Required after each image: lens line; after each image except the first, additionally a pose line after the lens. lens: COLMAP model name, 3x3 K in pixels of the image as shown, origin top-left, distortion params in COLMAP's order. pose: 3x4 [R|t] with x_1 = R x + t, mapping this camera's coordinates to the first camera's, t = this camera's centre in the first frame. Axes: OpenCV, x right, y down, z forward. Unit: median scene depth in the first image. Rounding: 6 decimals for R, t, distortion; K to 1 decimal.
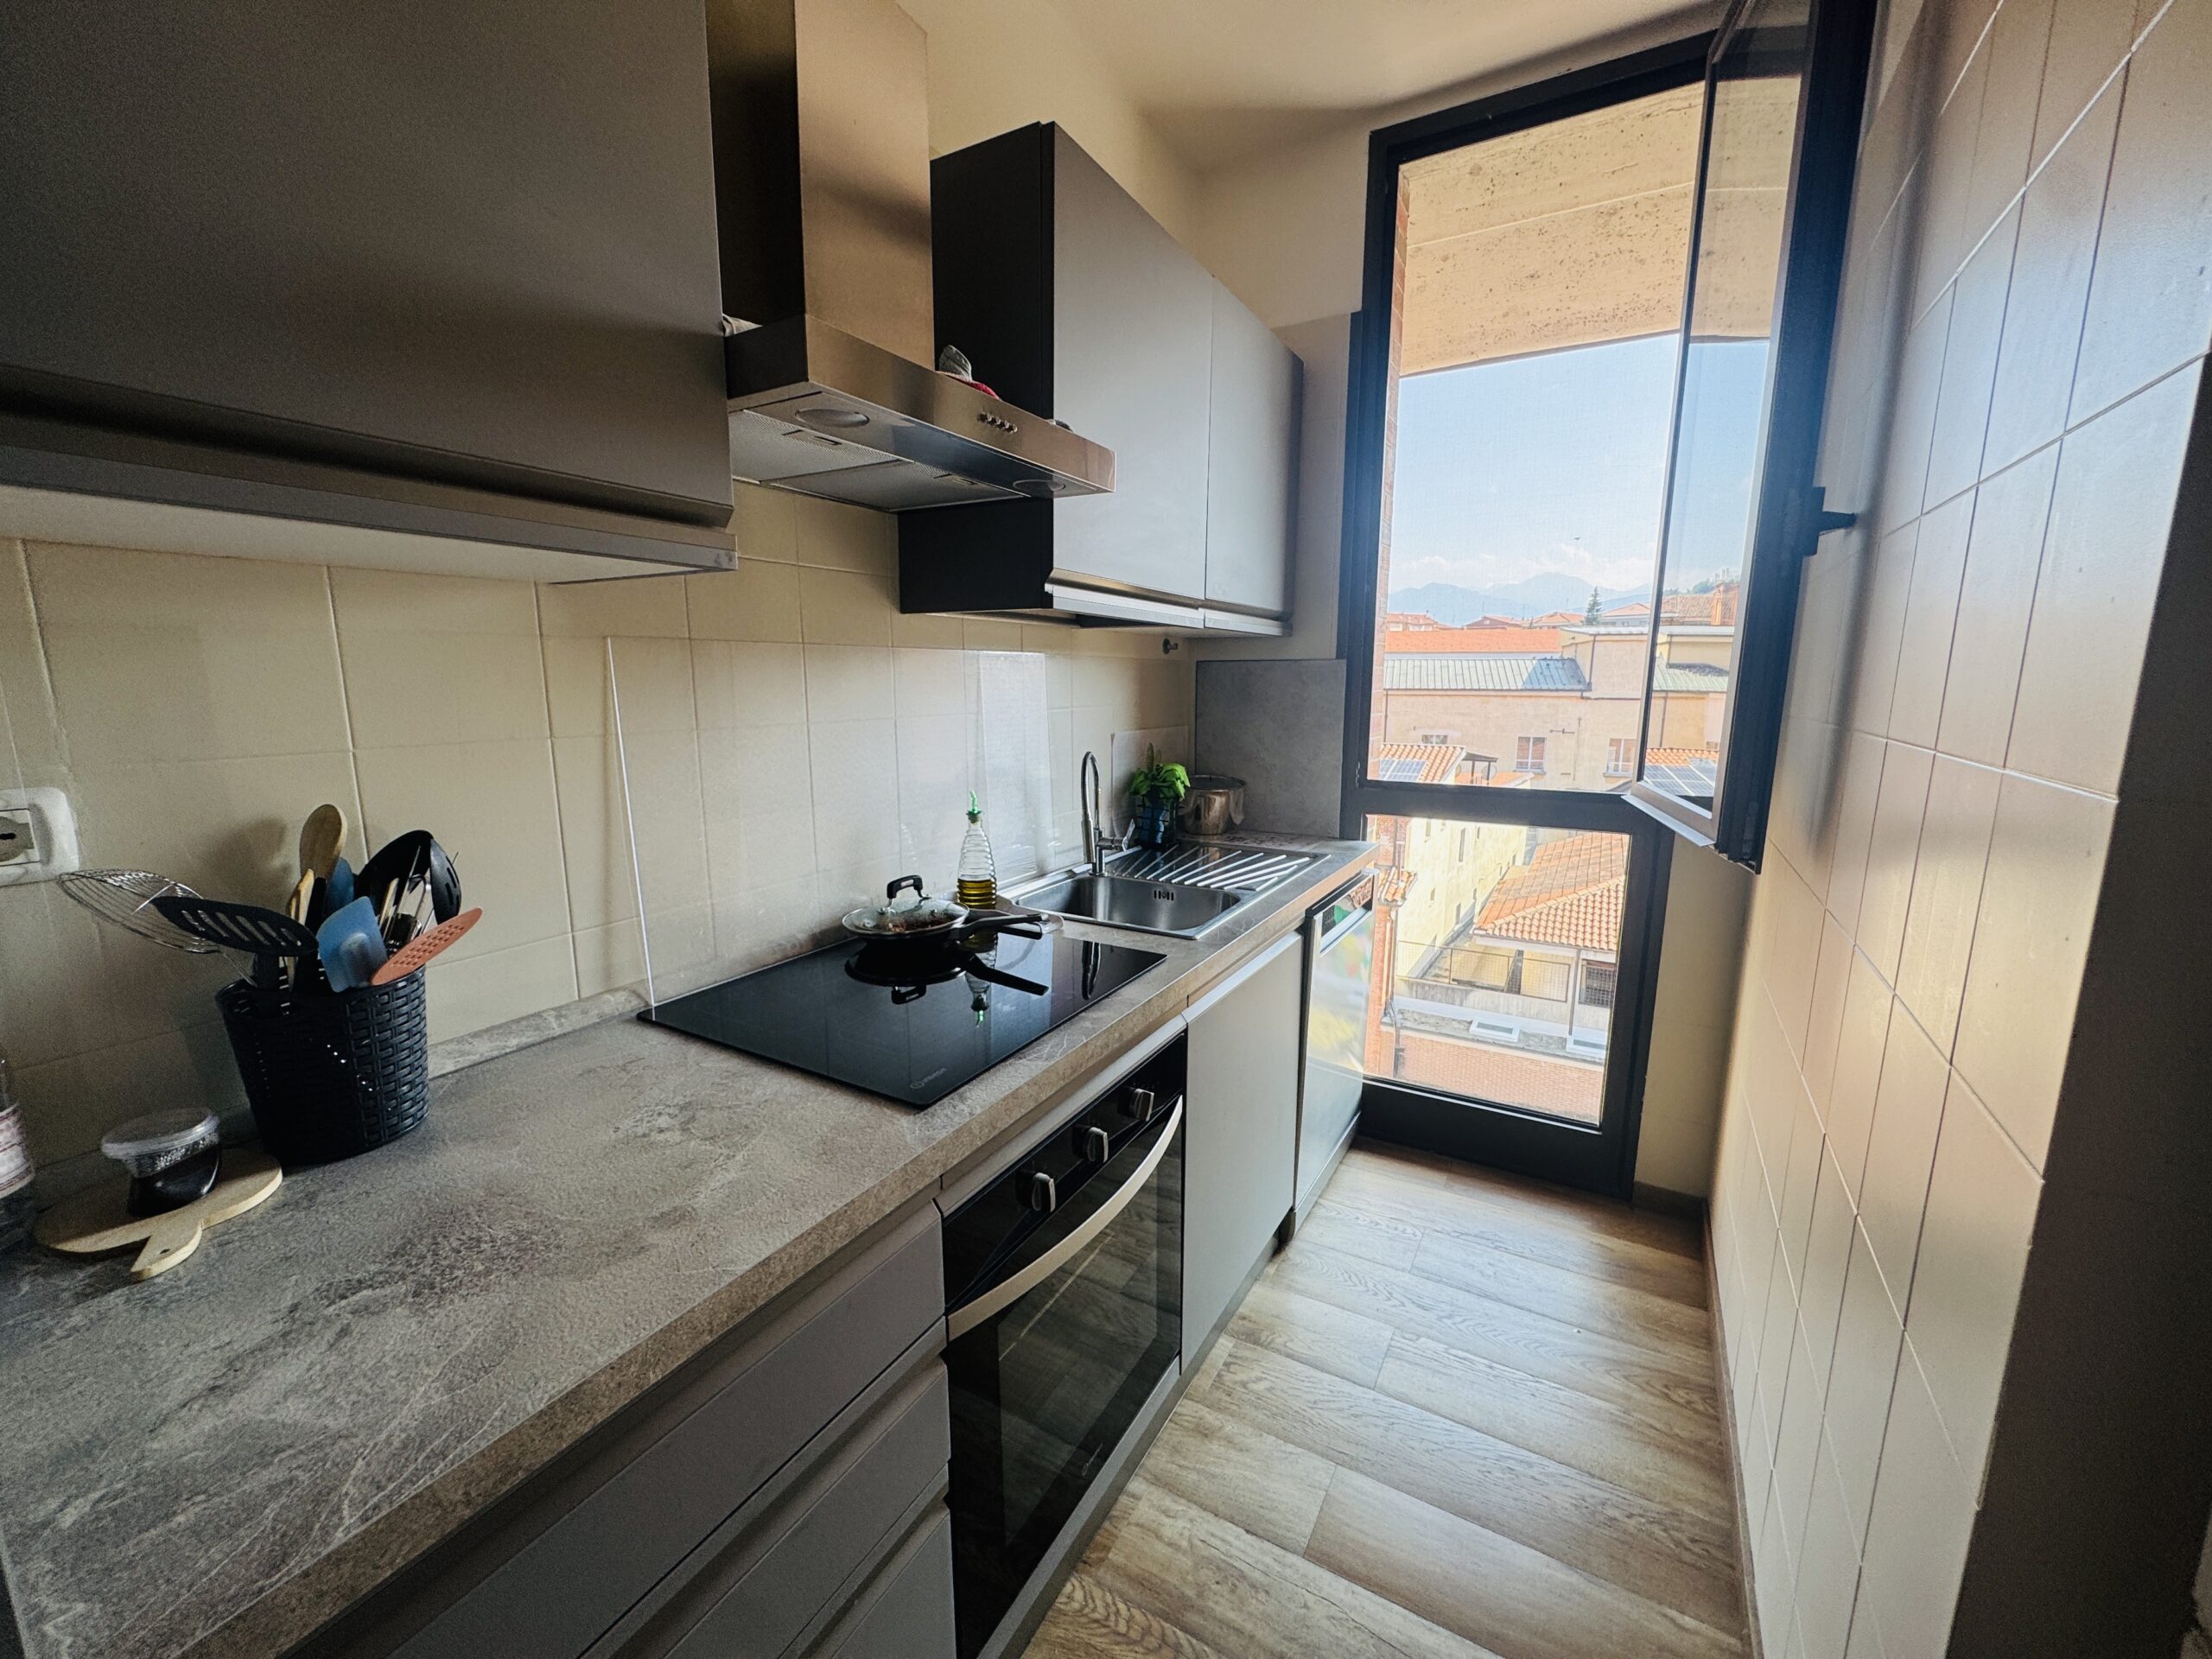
lens RADIAL K [[885.7, 0, 1106.0], [0, 885.7, 829.5], [0, 0, 1]] dist [-0.005695, 0.001245]
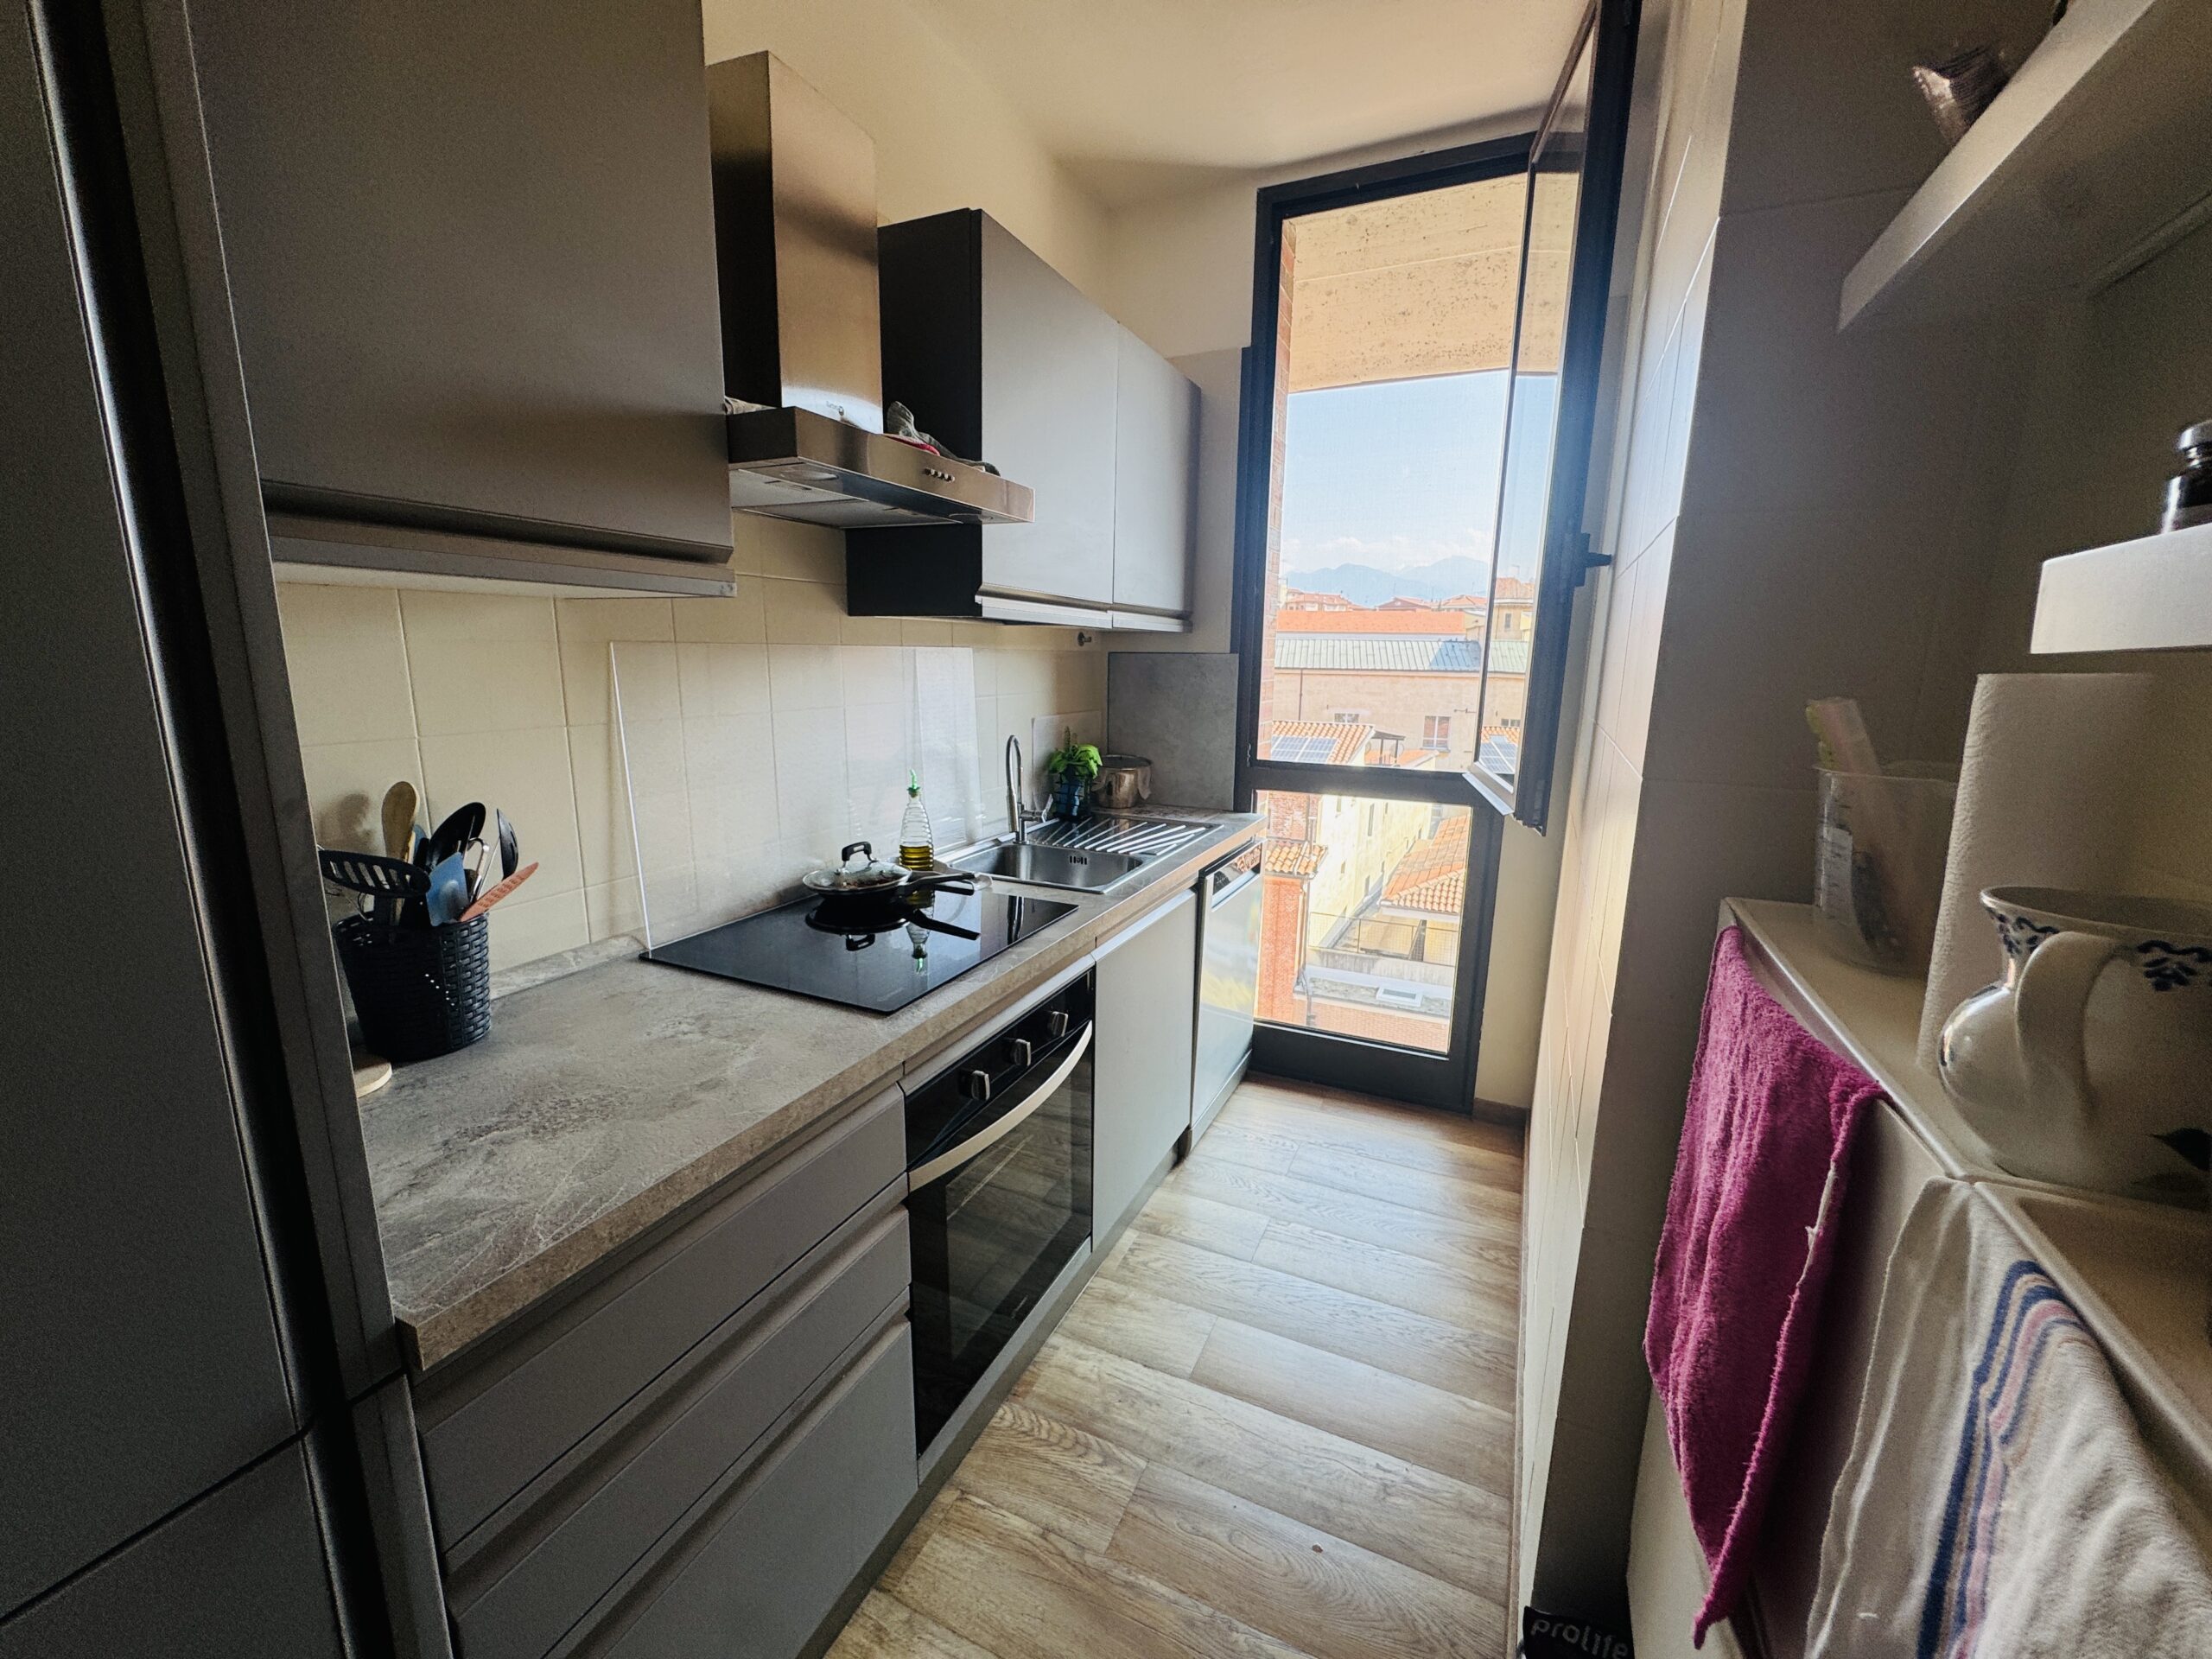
lens RADIAL K [[885.7, 0, 1106.0], [0, 885.7, 829.5], [0, 0, 1]] dist [-0.005695, 0.001245]
pose [[0.996073, -0.004958, 0.088399, -0.000463], [0.002629, 0.999647, 0.026441, 0.004870], [-0.088499, -0.026105, 0.995734, -0.183943]]
